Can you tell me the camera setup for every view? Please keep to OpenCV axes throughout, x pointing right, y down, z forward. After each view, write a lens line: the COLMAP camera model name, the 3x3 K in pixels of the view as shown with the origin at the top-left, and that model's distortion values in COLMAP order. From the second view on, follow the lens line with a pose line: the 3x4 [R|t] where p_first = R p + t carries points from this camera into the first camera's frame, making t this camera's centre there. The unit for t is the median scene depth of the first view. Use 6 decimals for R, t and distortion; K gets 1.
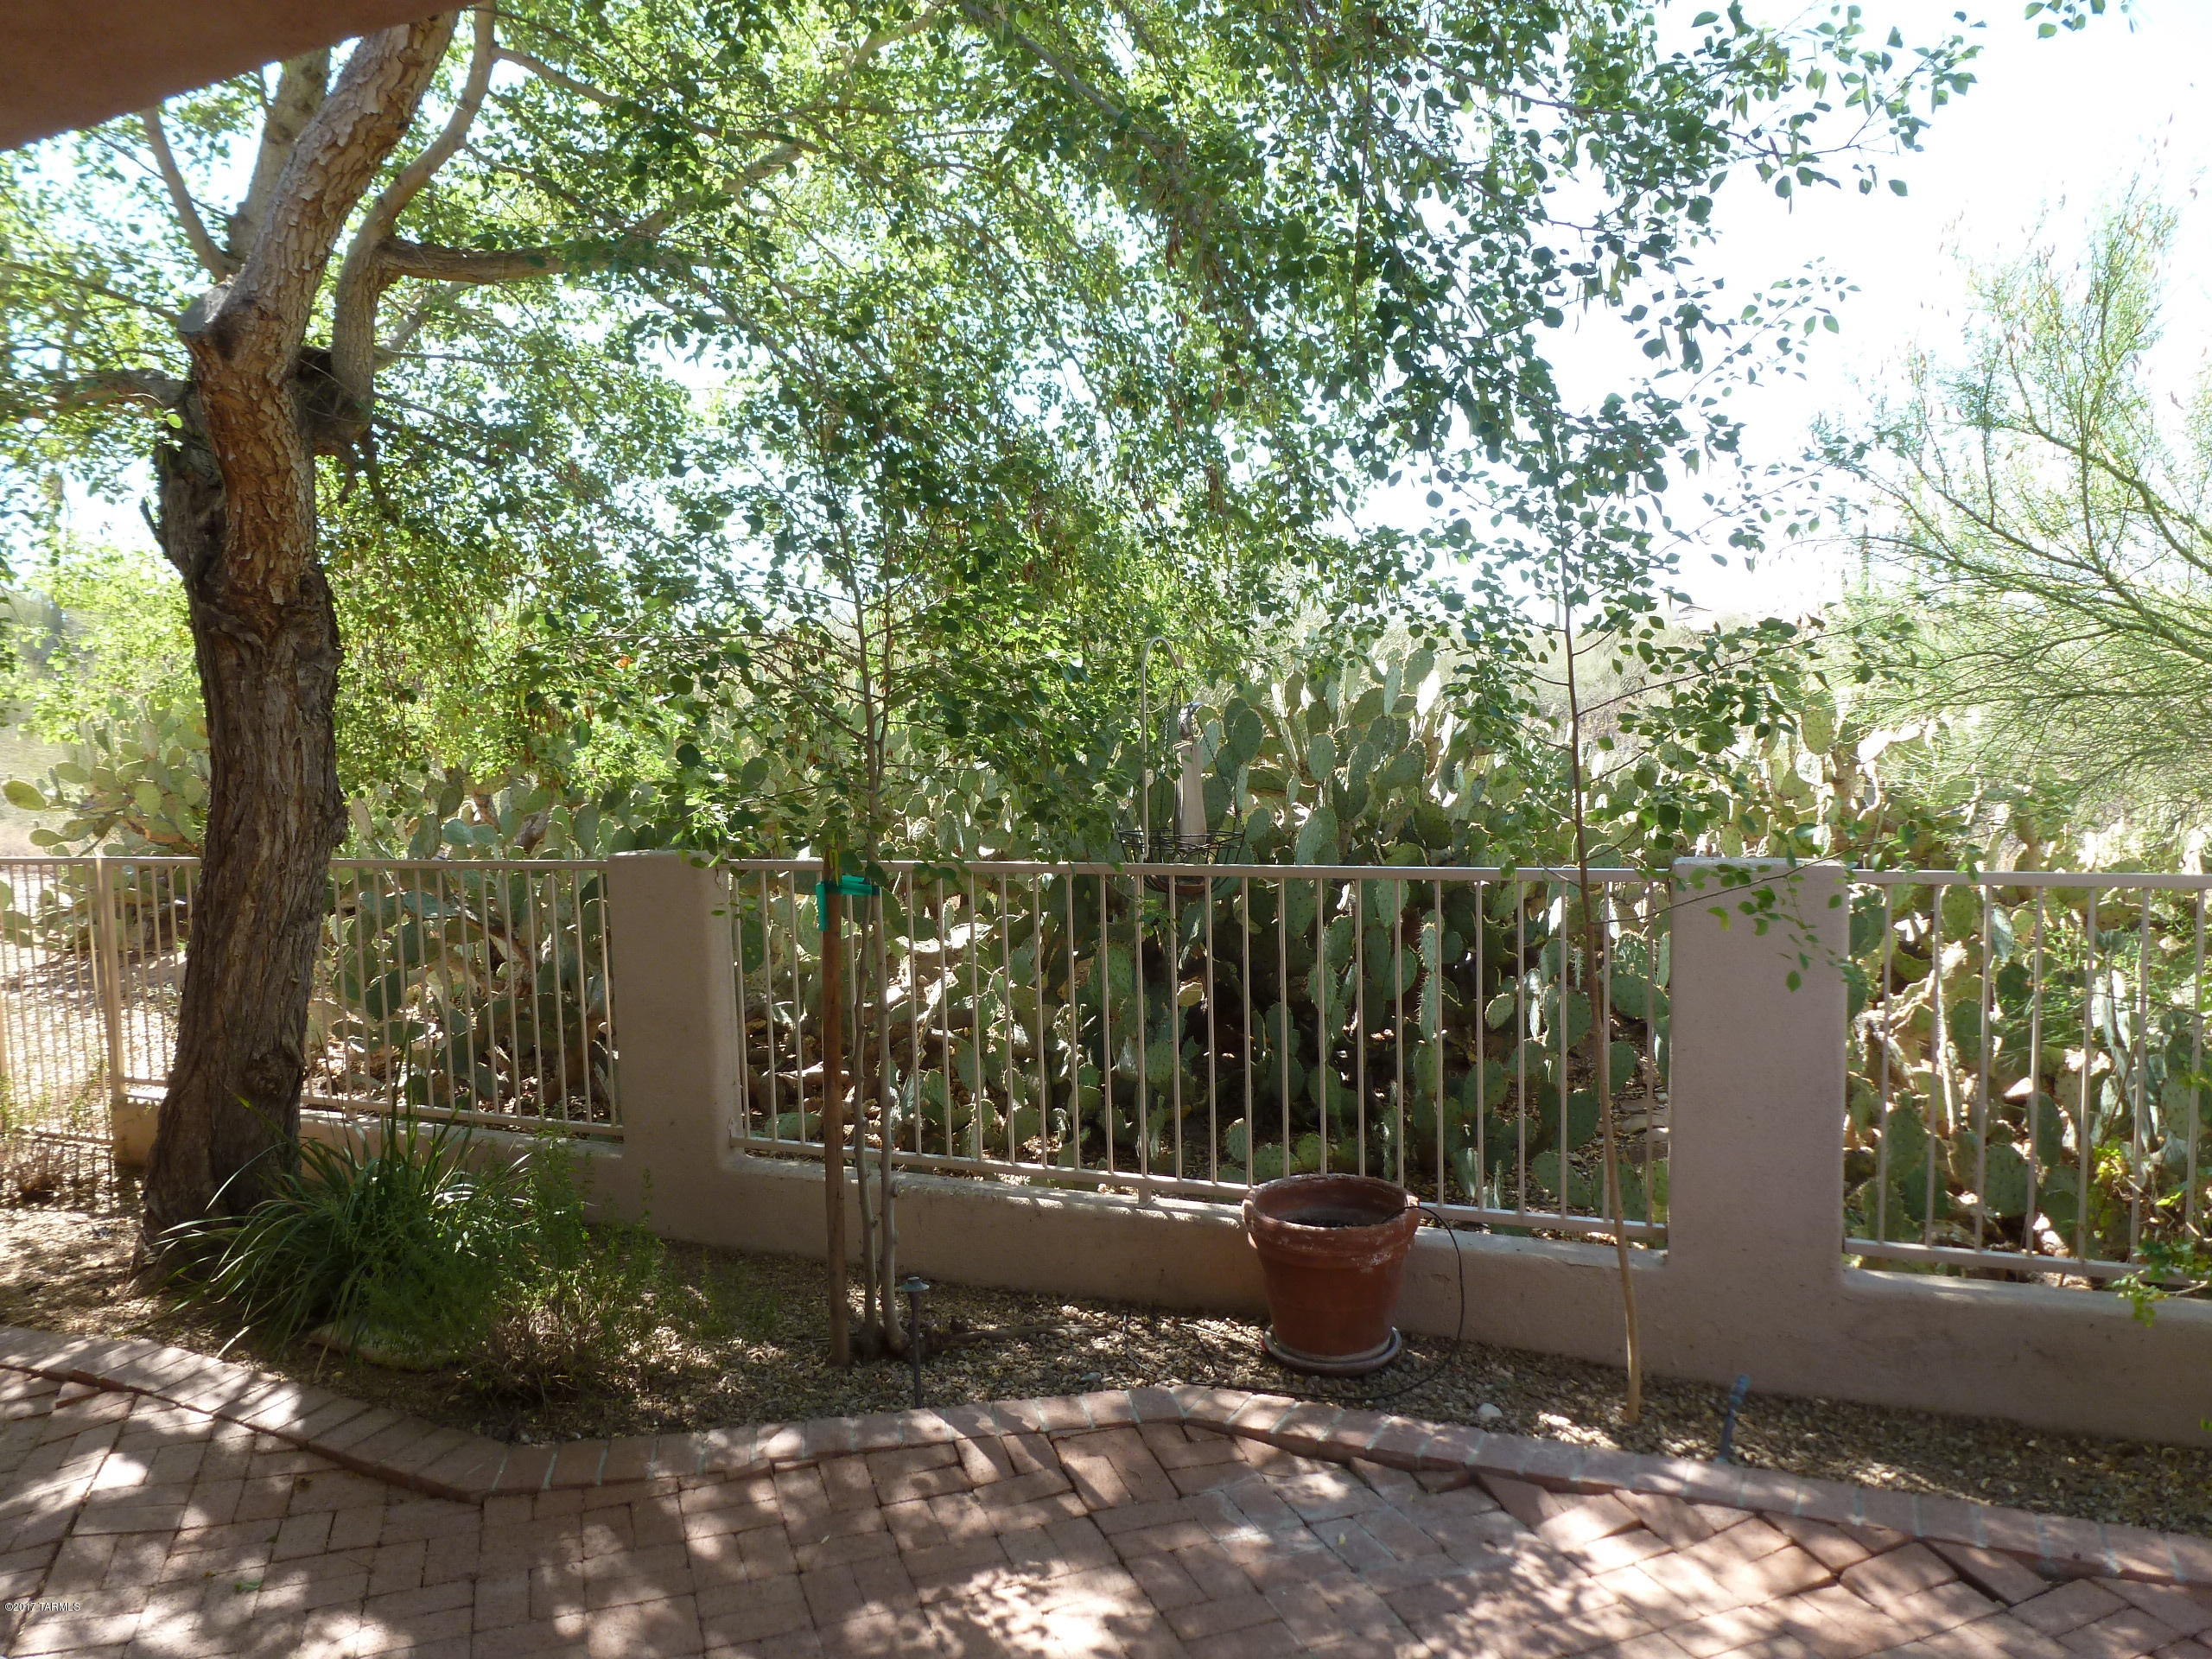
lens RADIAL K [[1596.8, 0, 1113.0], [0, 1596.8, 831.9], [0, 0, 1]] dist [-0.043819, 0.002813]
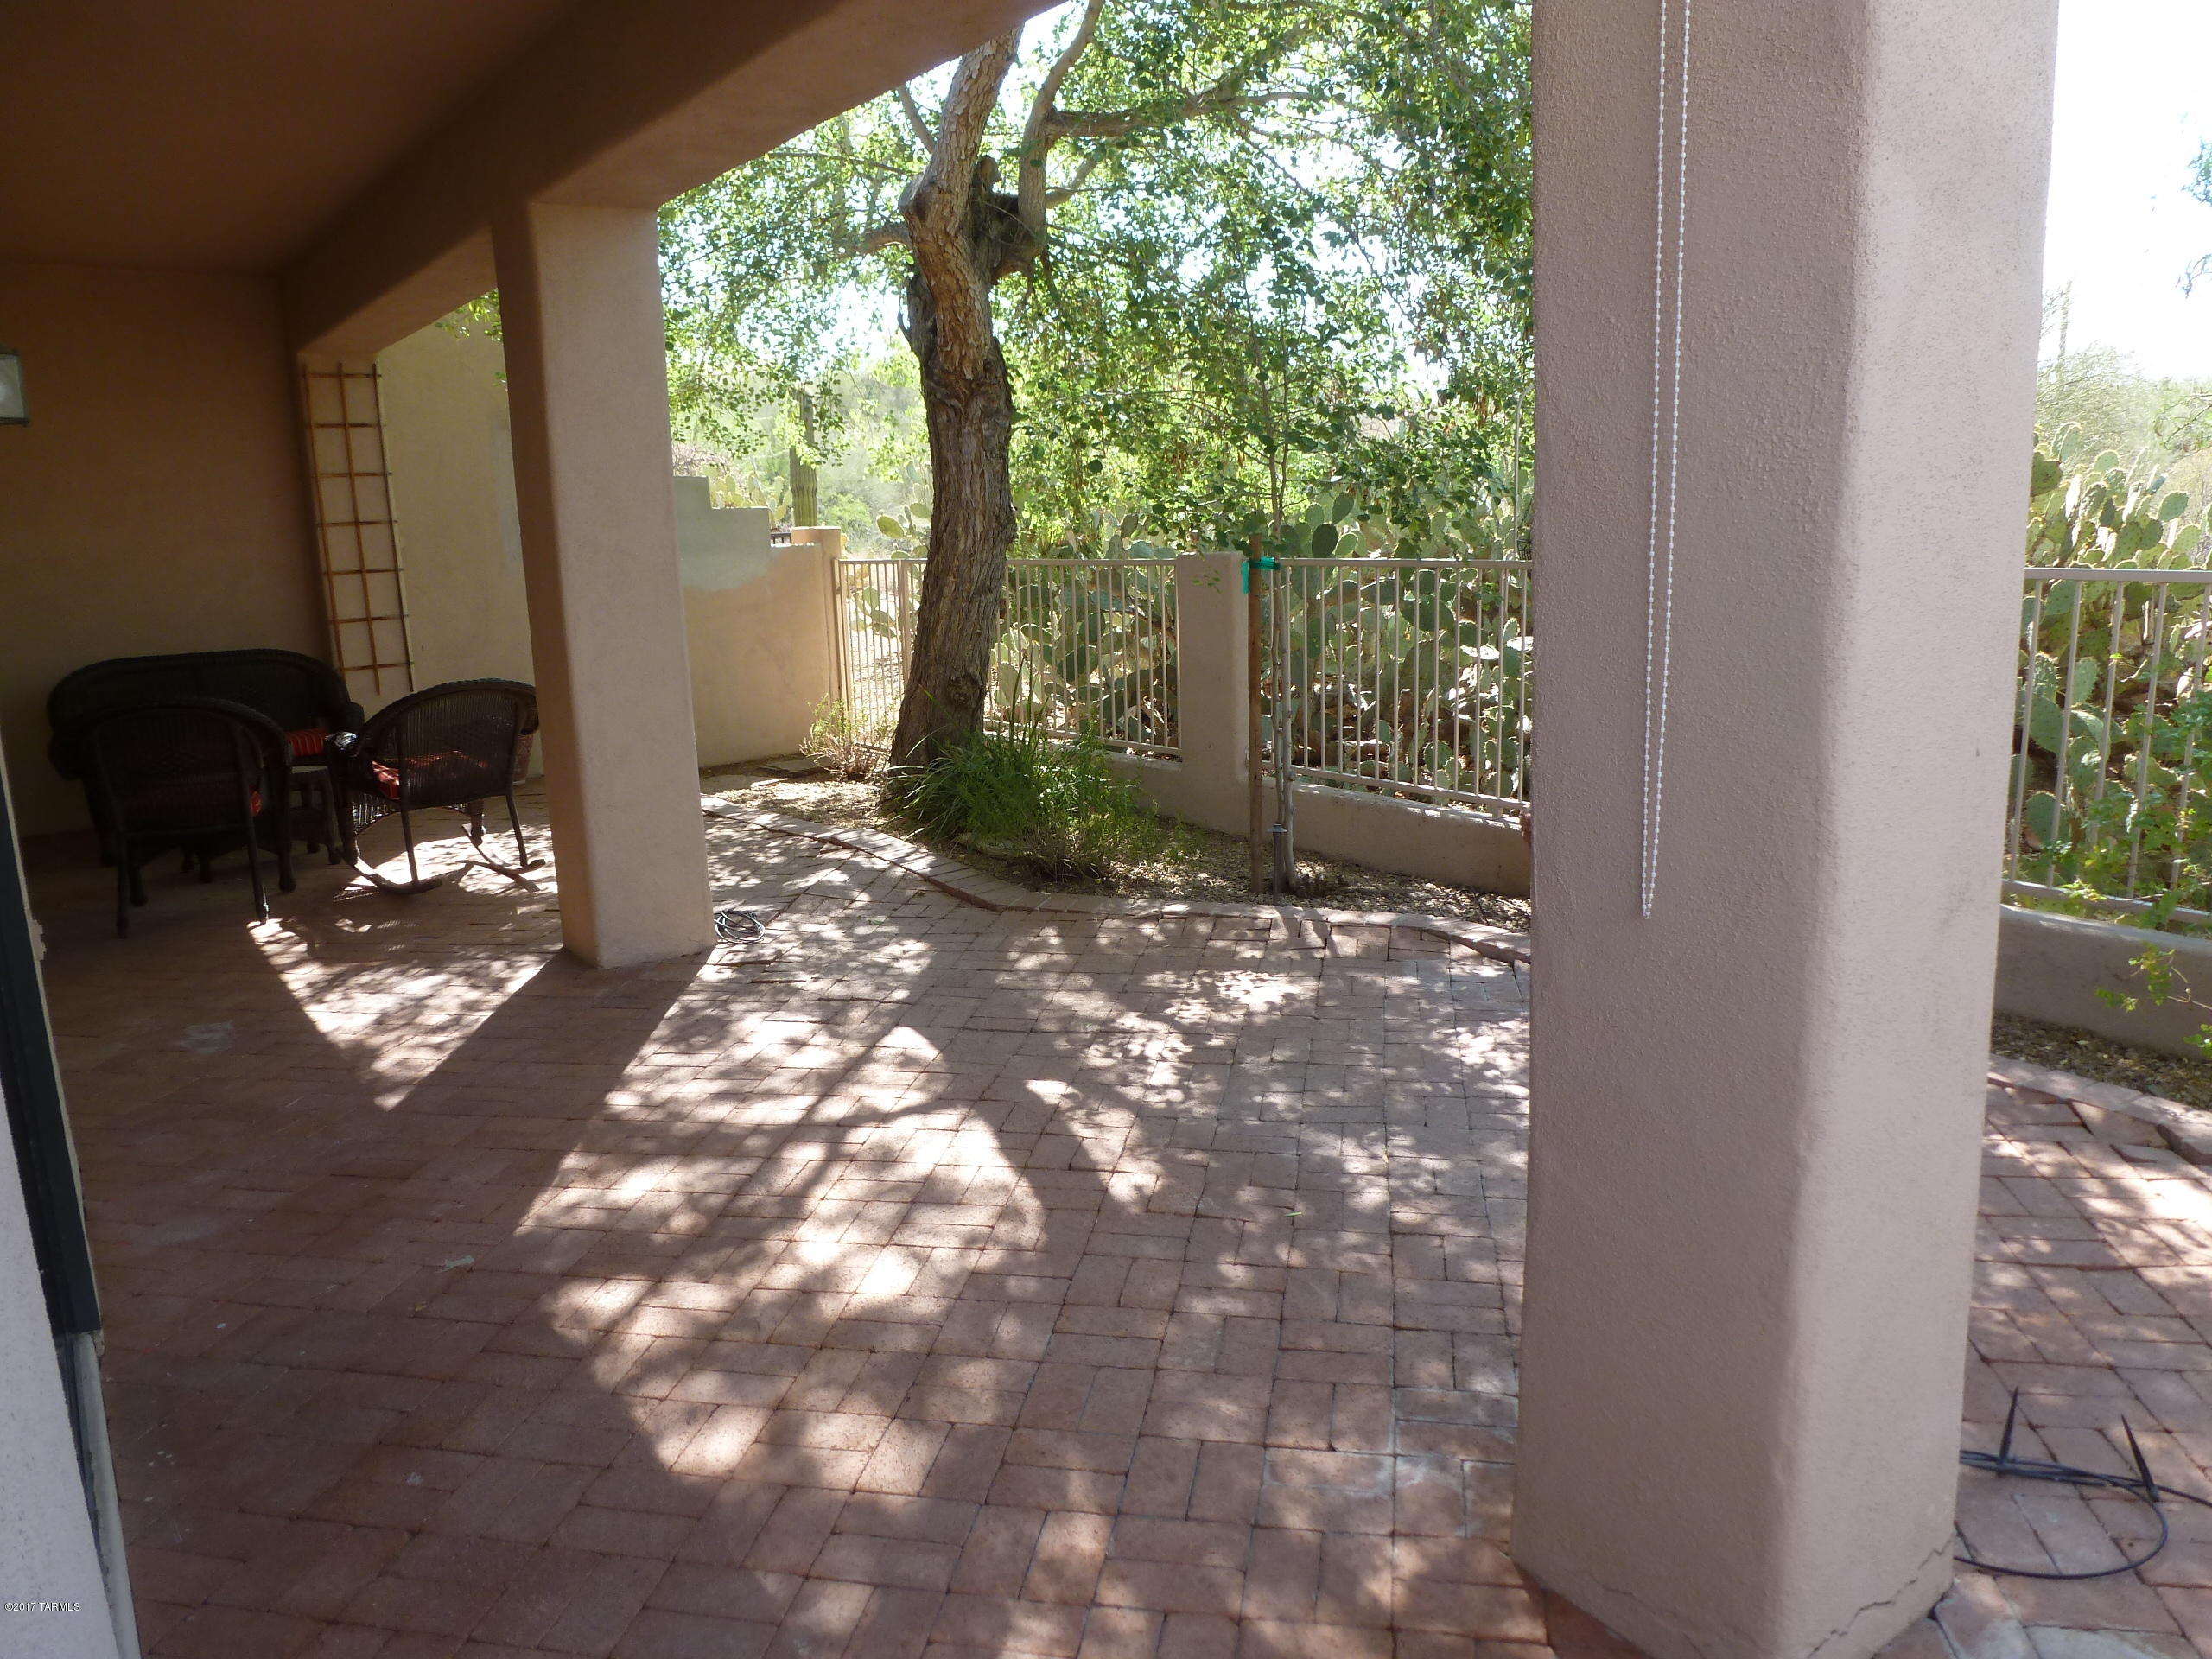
lens RADIAL K [[1596.8, 0, 1113.0], [0, 1596.8, 831.9], [0, 0, 1]] dist [-0.043819, 0.002813]
pose [[0.869567, 0.100663, -0.483446, 0.479814], [-0.030743, 0.988139, 0.150453, 0.066068], [0.492857, -0.115967, 0.862348, -0.387112]]
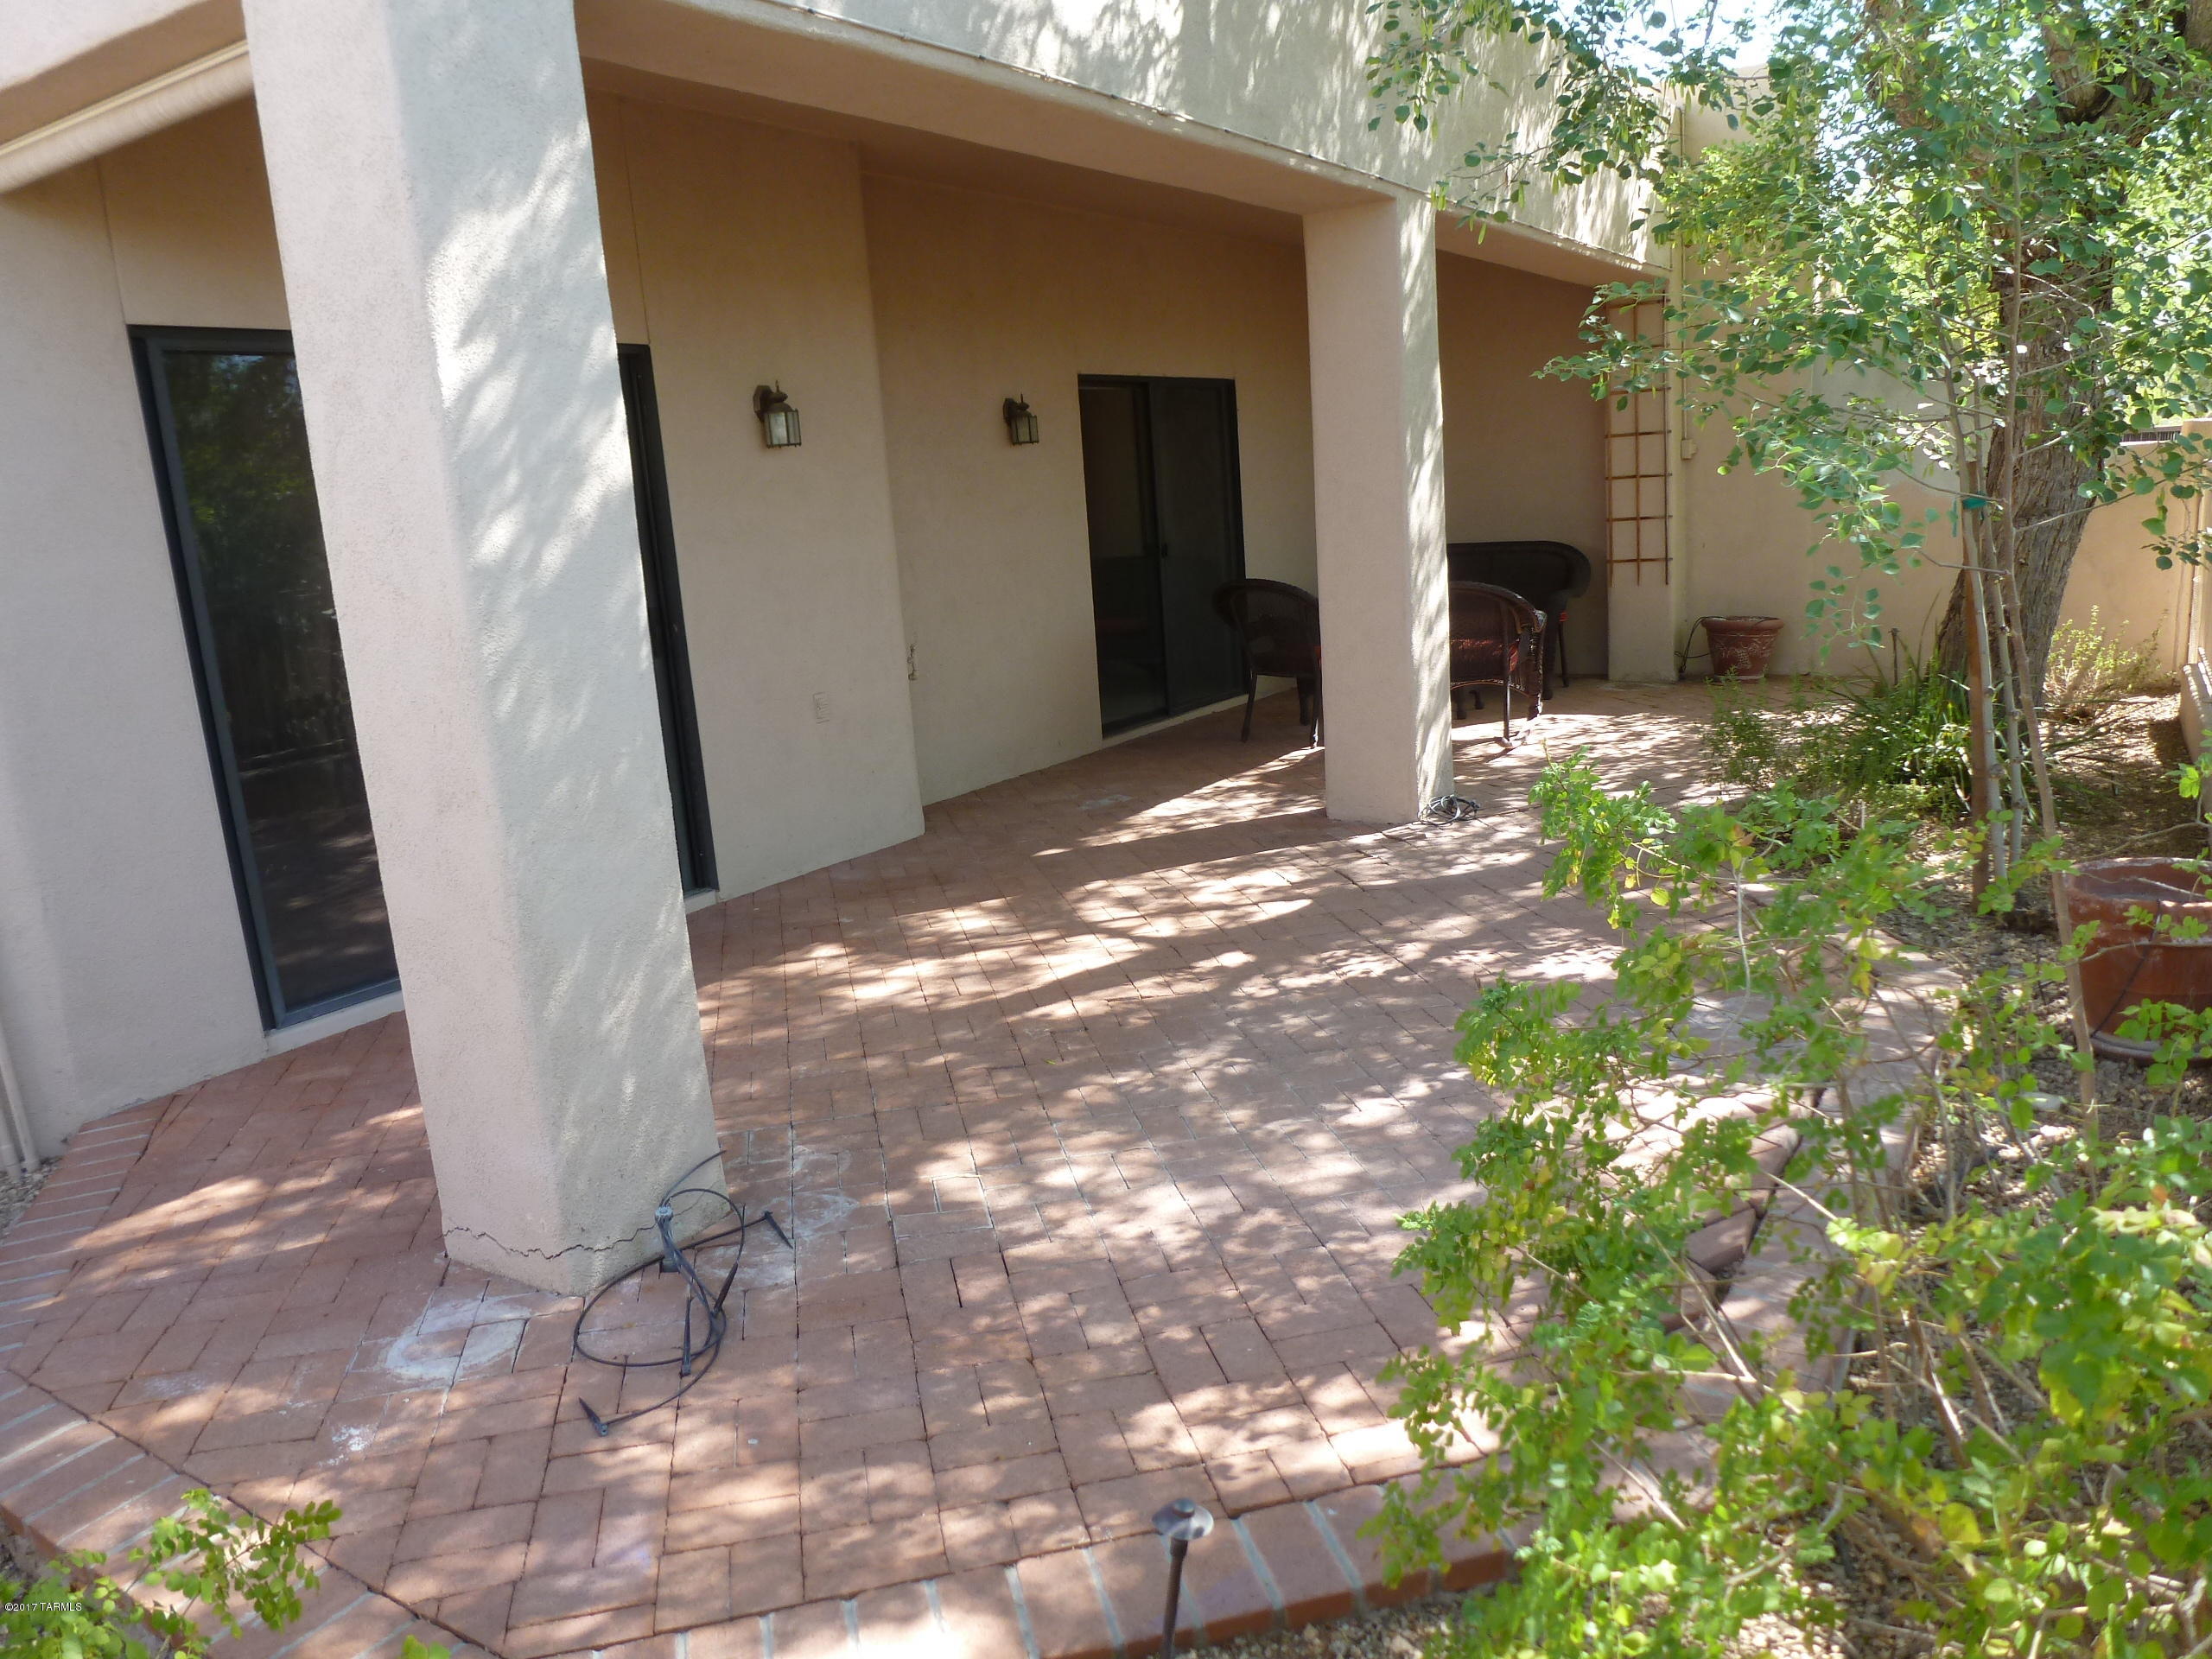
lens RADIAL K [[1596.8, 0, 1113.0], [0, 1596.8, 831.9], [0, 0, 1]] dist [-0.043819, 0.002813]
pose [[-0.127804, 0.256335, -0.958101, 1.186253], [0.004910, 0.966175, 0.257840, -0.041687], [0.991787, 0.028248, -0.124740, 0.559300]]
